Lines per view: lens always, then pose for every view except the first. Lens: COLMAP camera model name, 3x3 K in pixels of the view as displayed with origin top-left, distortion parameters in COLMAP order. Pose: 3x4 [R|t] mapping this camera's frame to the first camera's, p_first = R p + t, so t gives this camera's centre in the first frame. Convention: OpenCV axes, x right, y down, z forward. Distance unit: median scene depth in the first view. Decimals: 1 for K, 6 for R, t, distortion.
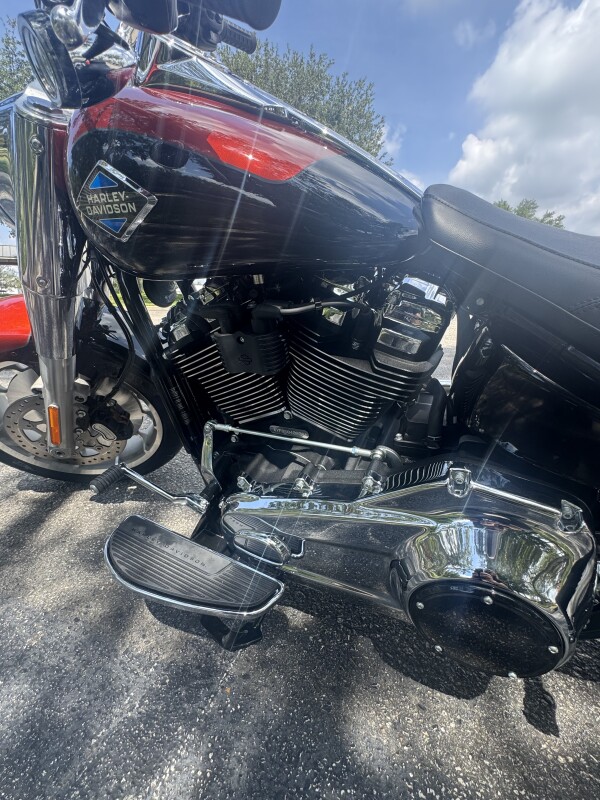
lens RADIAL K [[347.4, 0, 300.1], [0, 347.4, 400.7], [0, 0, 1]] dist [-0.004597, 0.000318]
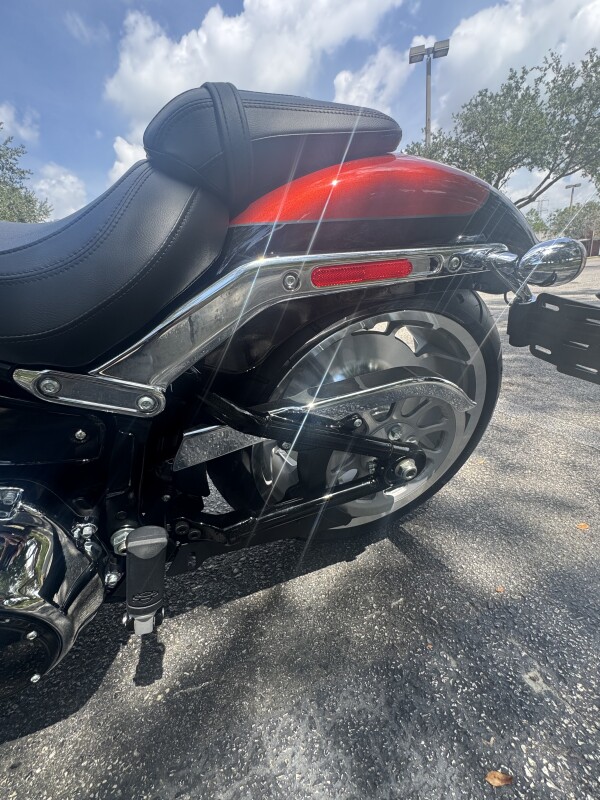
lens RADIAL K [[347.4, 0, 299.7], [0, 347.4, 400.6], [0, 0, 1]] dist [-0.004597, 0.000318]
pose [[0.711880, -0.281025, 0.643624, 0.549214], [0.285075, 0.953182, 0.100880, 0.124984], [-0.641840, 0.111667, 0.758664, -0.213581]]
